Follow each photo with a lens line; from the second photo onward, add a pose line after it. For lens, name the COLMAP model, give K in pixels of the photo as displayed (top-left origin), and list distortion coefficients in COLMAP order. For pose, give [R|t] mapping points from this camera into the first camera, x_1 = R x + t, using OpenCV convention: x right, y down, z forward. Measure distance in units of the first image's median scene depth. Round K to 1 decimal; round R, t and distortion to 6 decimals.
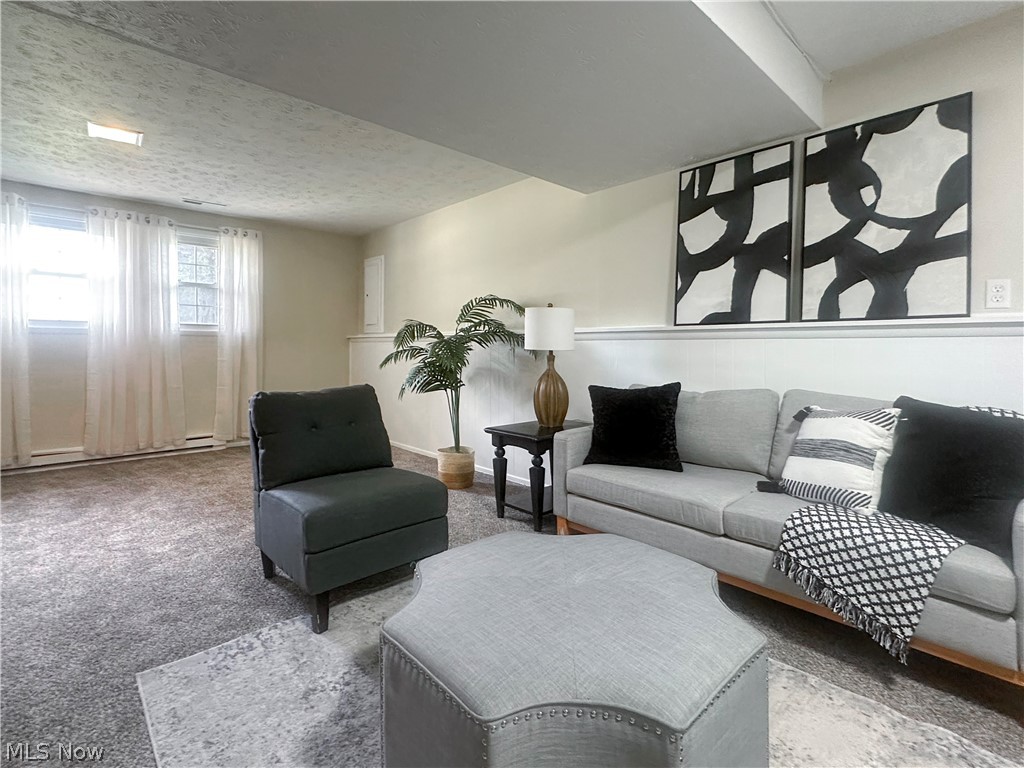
lens RADIAL K [[509.8, 0, 512.0], [0, 509.8, 384.0], [0, 0, 1]] dist [0.001140, 0.000447]
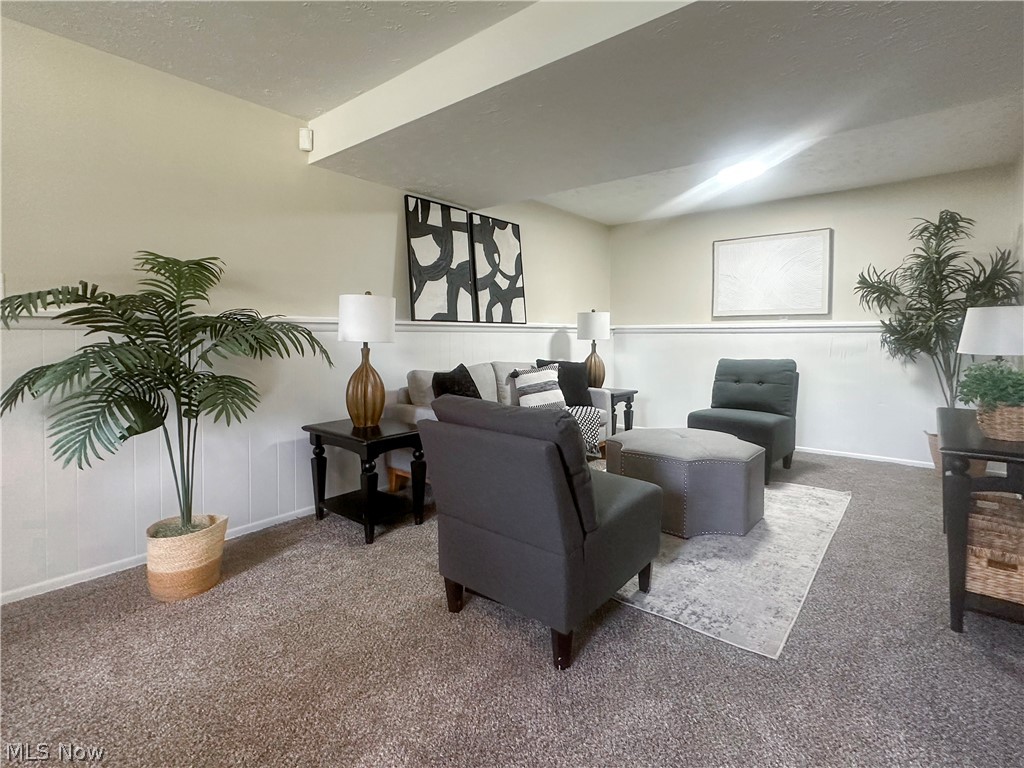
lens RADIAL K [[478.9, 0, 514.2], [0, 478.9, 381.1], [0, 0, 1]] dist [0.000738, 0.000408]
pose [[-0.141000, -0.105240, 0.984400, -1.013987], [0.069338, 0.990842, 0.115861, -0.102317], [-0.987579, 0.084592, -0.132411, 1.080111]]
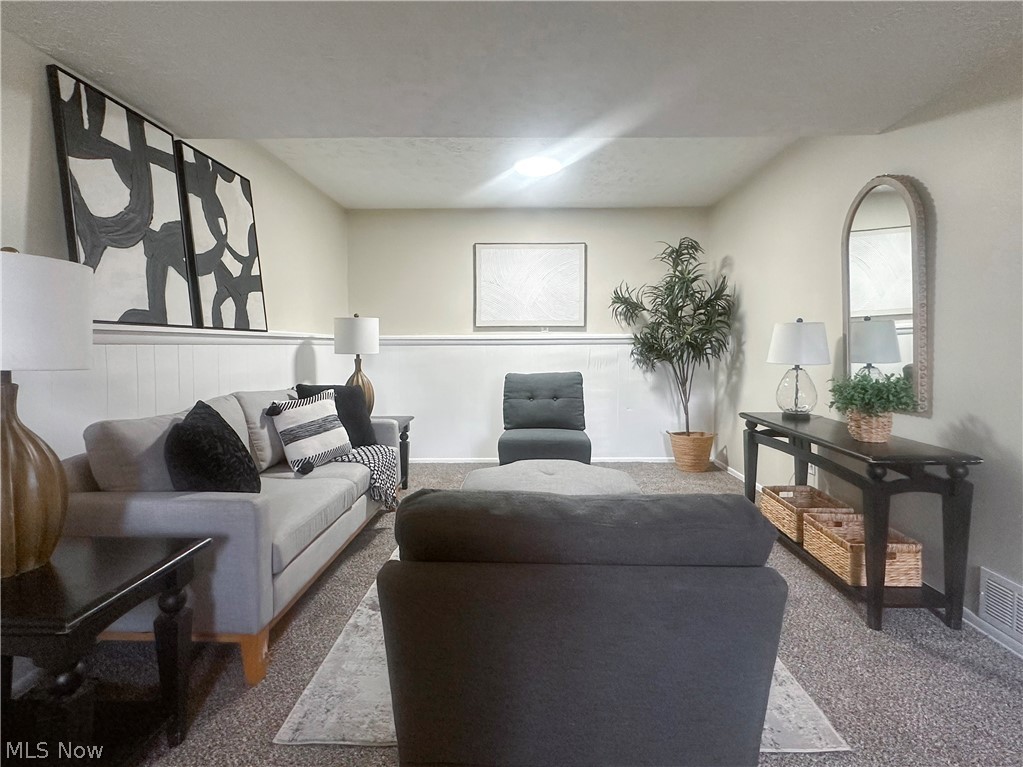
lens RADIAL K [[509.3, 0, 511.5], [0, 509.3, 383.5], [0, 0, 1]] dist [0.001140, 0.000447]
pose [[-0.721877, -0.059298, 0.689476, -0.566905], [0.045182, 0.990158, 0.132463, -0.116108], [-0.690545, 0.126773, -0.712093, 1.272825]]
